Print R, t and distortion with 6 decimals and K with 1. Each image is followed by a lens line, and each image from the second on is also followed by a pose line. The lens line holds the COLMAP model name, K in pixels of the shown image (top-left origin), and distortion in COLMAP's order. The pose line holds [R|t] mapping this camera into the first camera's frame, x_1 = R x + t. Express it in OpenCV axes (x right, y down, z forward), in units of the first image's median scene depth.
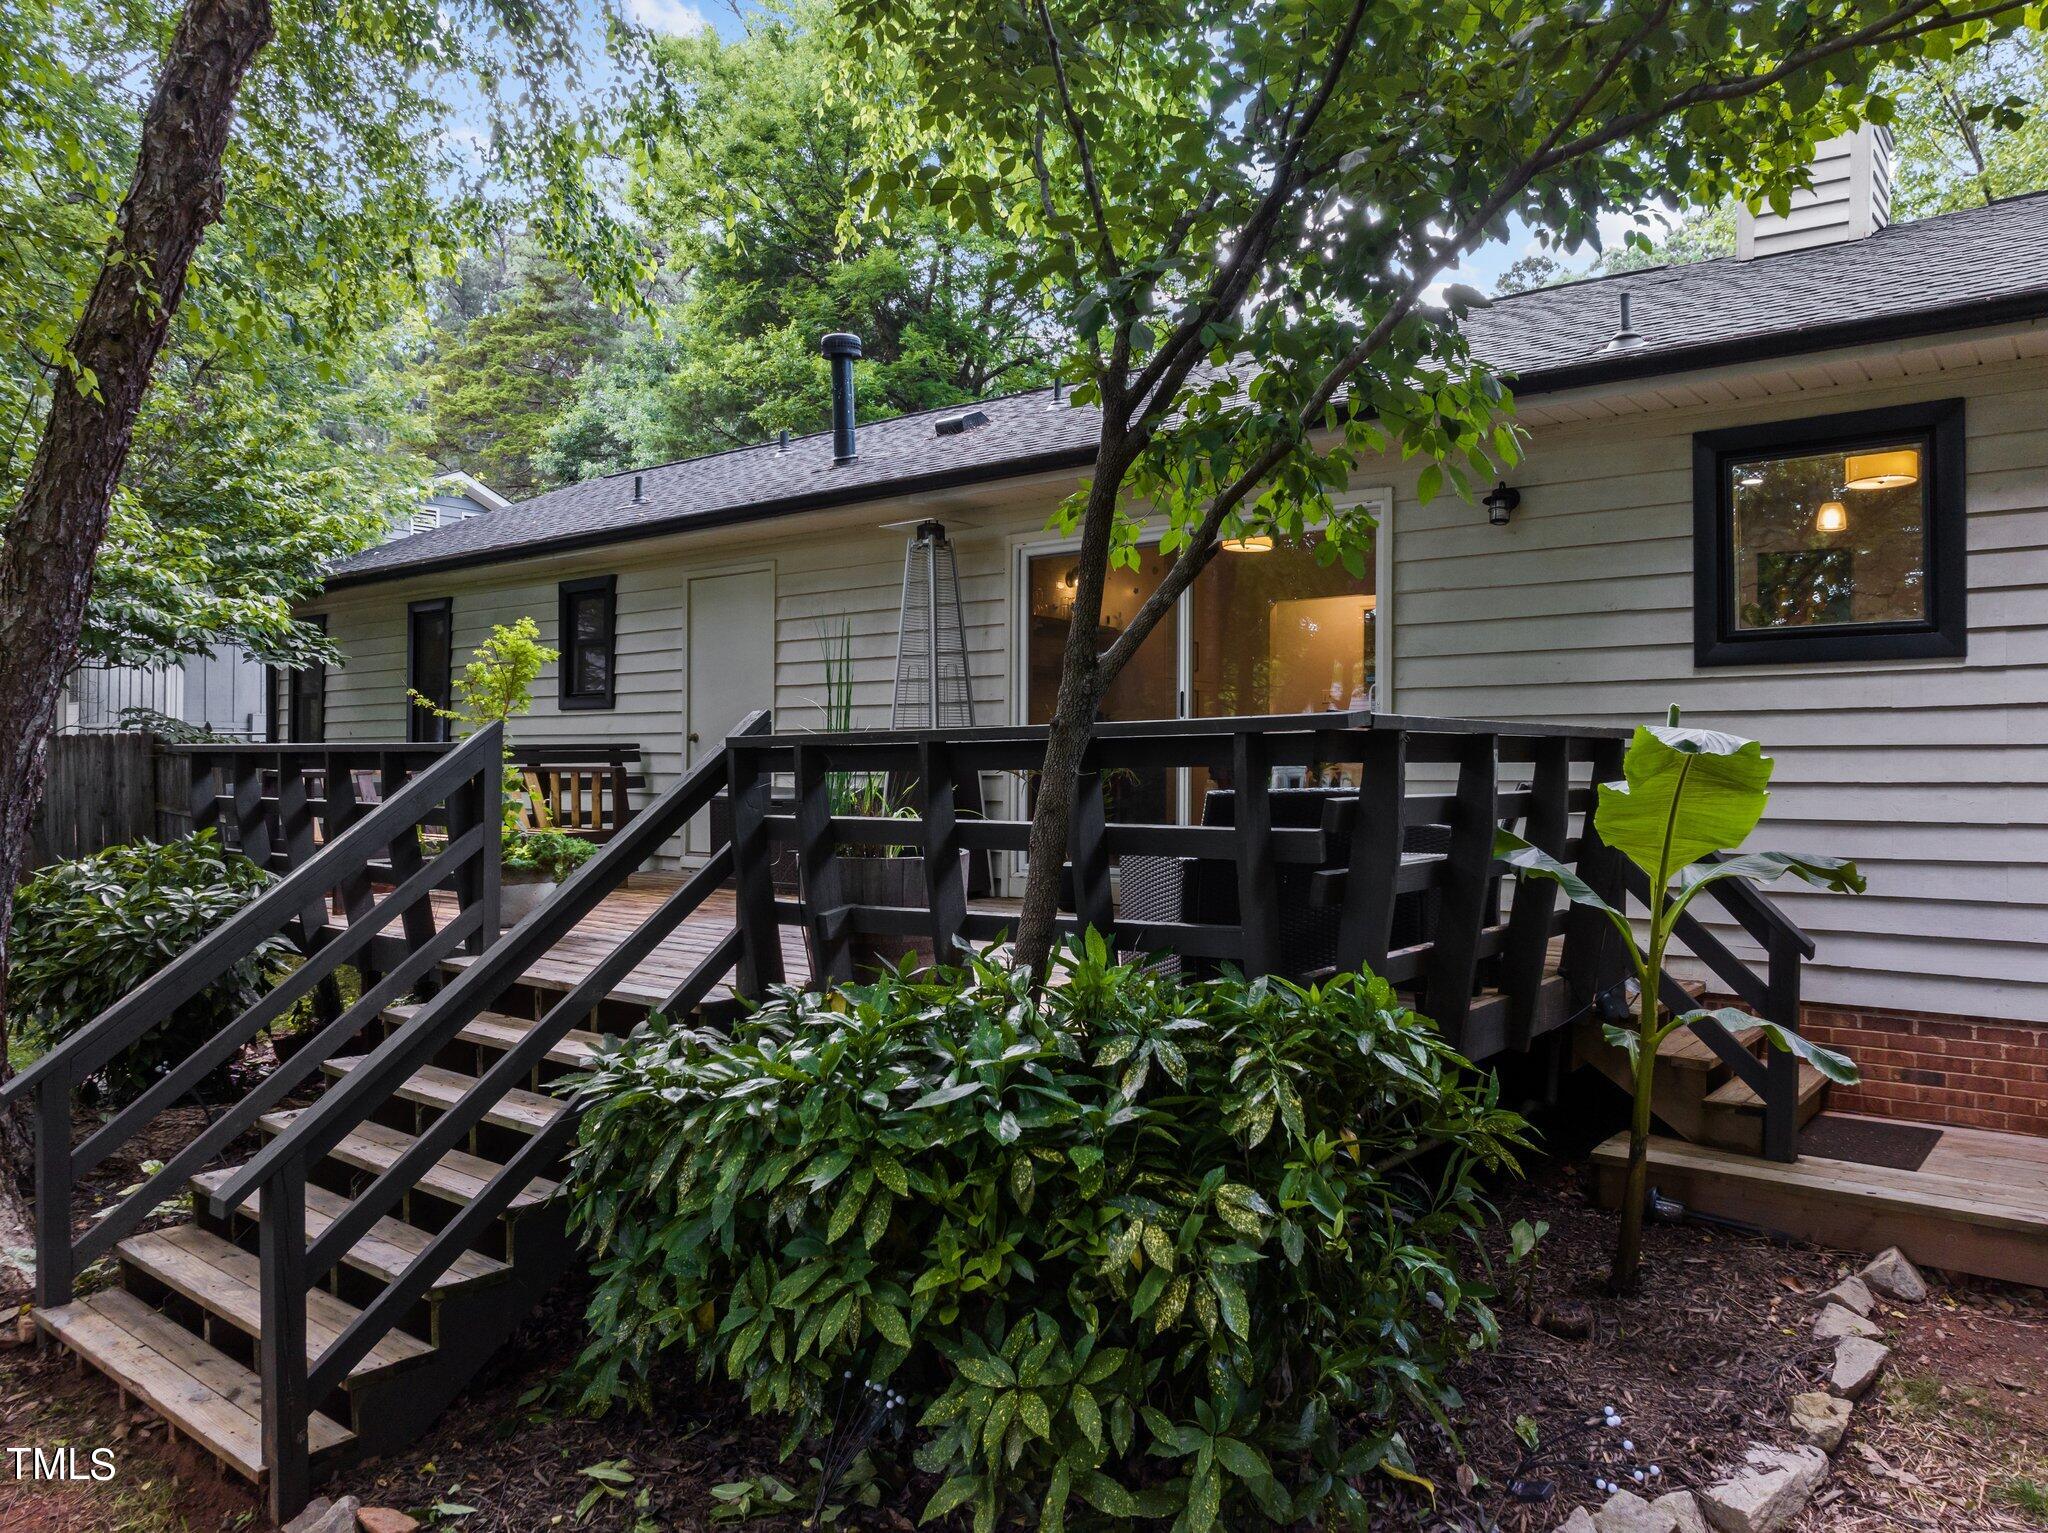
lens RADIAL K [[1477.4, 0, 1024.0], [0, 1477.4, 766.5], [0, 0, 1]] dist [-0.086447, 0.066642]
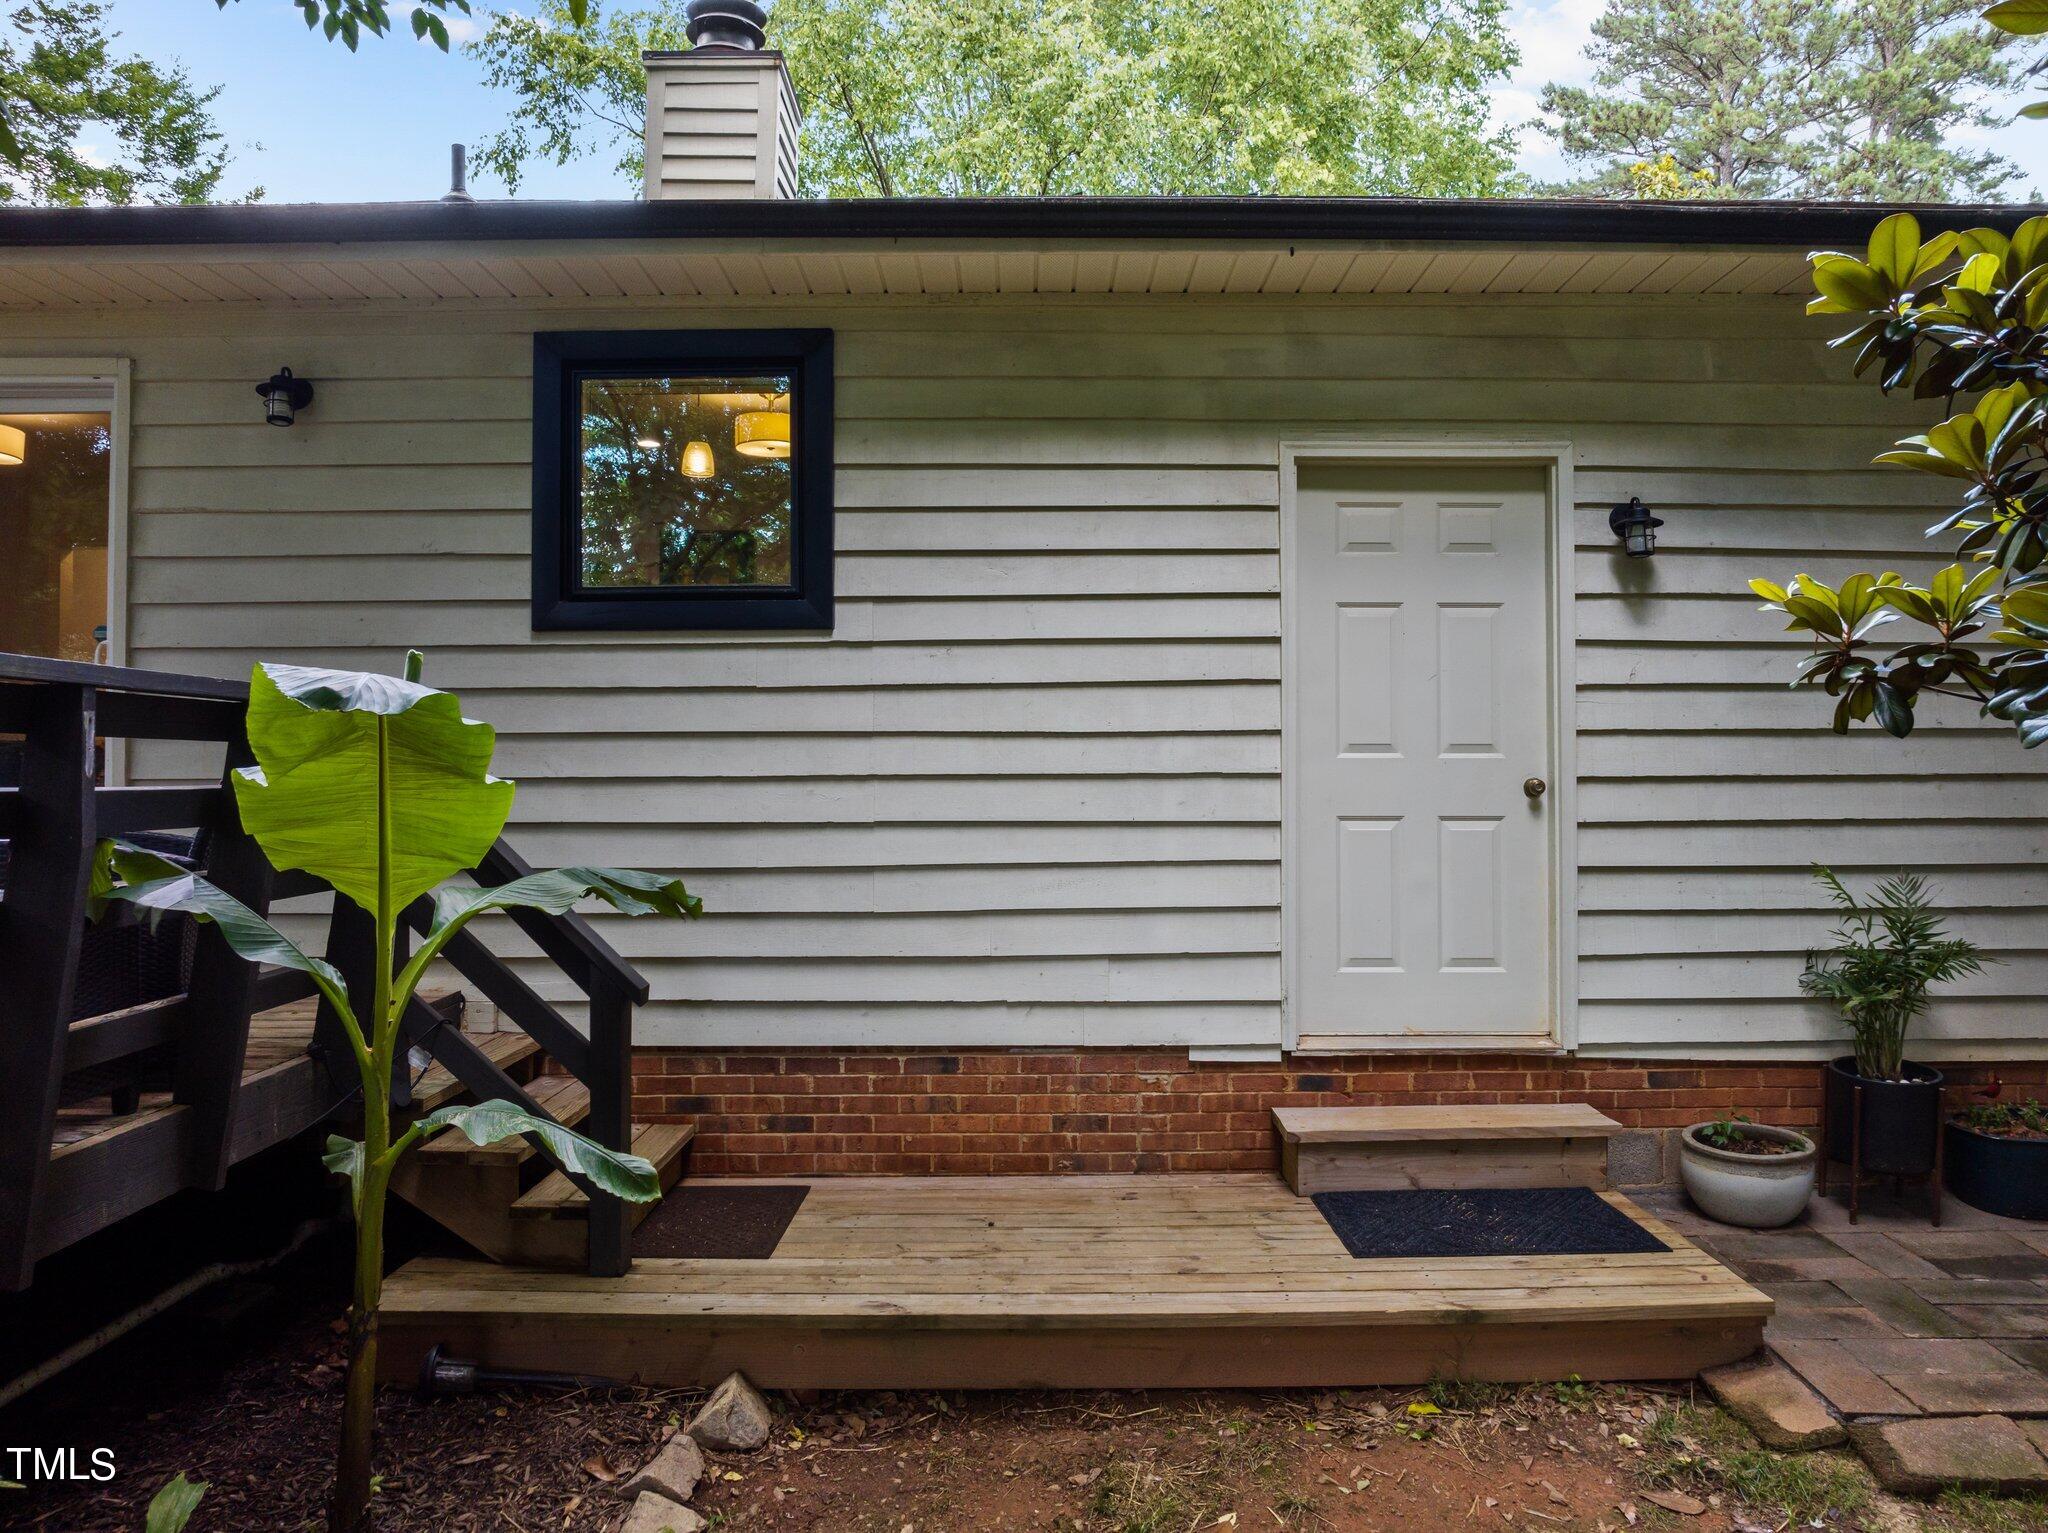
lens RADIAL K [[1429.8, 0, 1024.0], [0, 1429.8, 766.5], [0, 0, 1]] dist [0.000887, 0.000508]
pose [[0.787856, 0.002391, 0.615855, 0.214241], [0.001696, 0.999980, -0.006053, 0.011100], [-0.615858, 0.005813, 0.787836, 0.252117]]
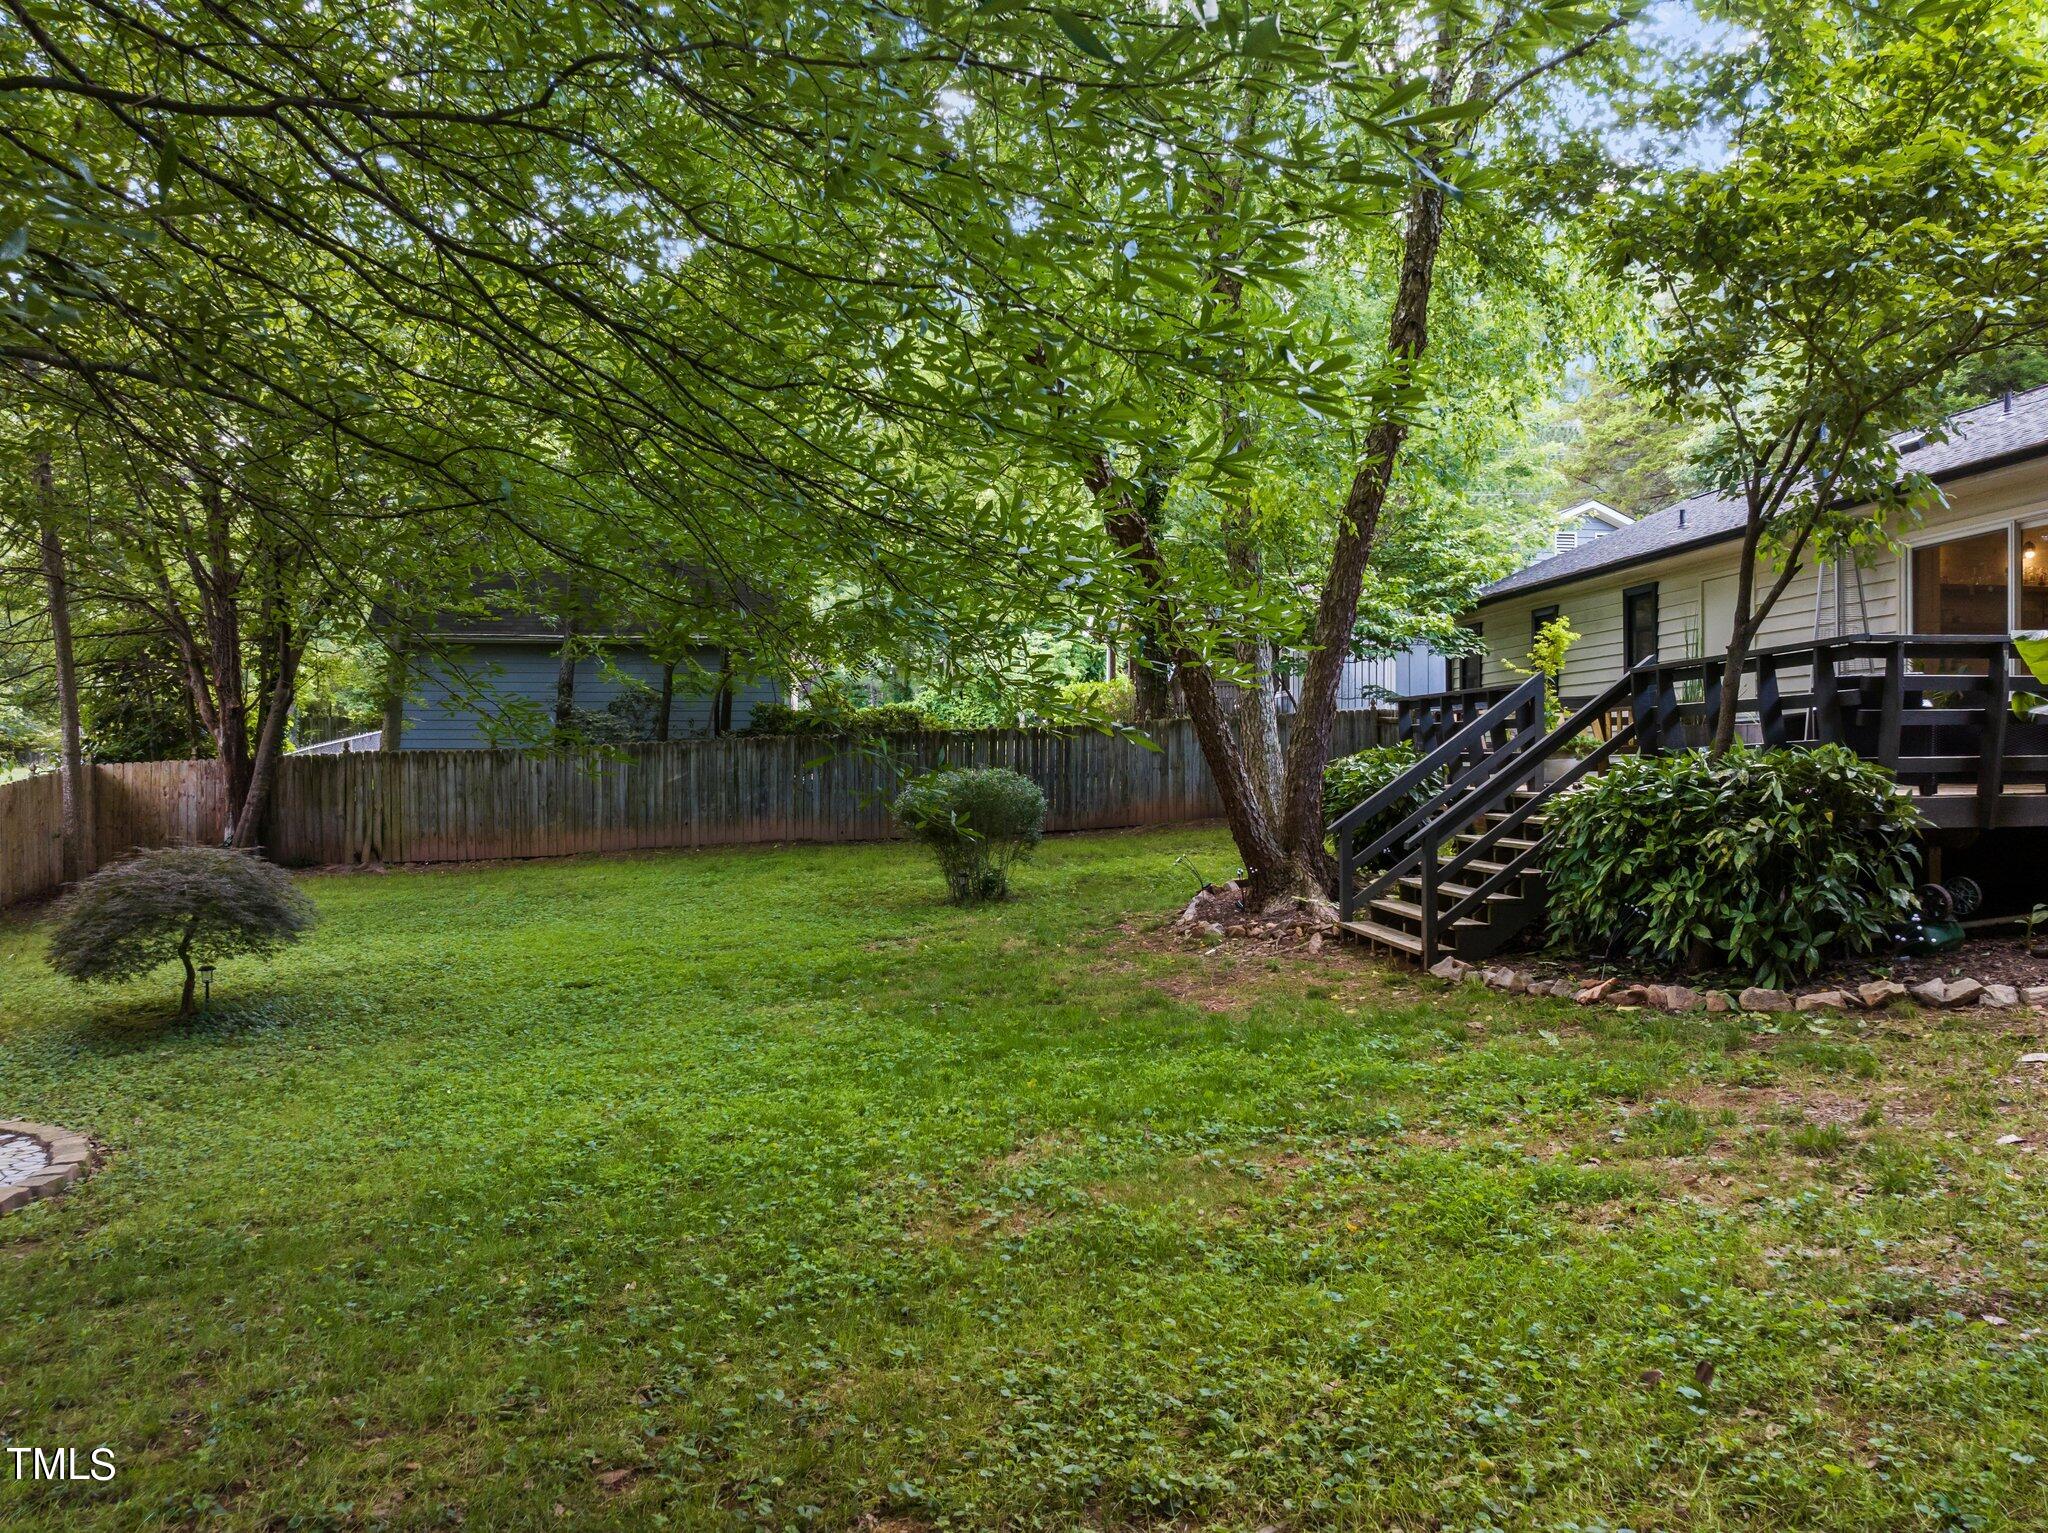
lens RADIAL K [[1442.2, 0, 1024.0], [0, 1442.2, 766.5], [0, 0, 1]] dist [-0.048702, 0.001334]
pose [[0.710222, -0.005703, -0.703955, 0.918235], [0.007853, 0.999969, -0.000178, 0.167838], [0.703934, -0.005402, 0.710245, -1.570362]]
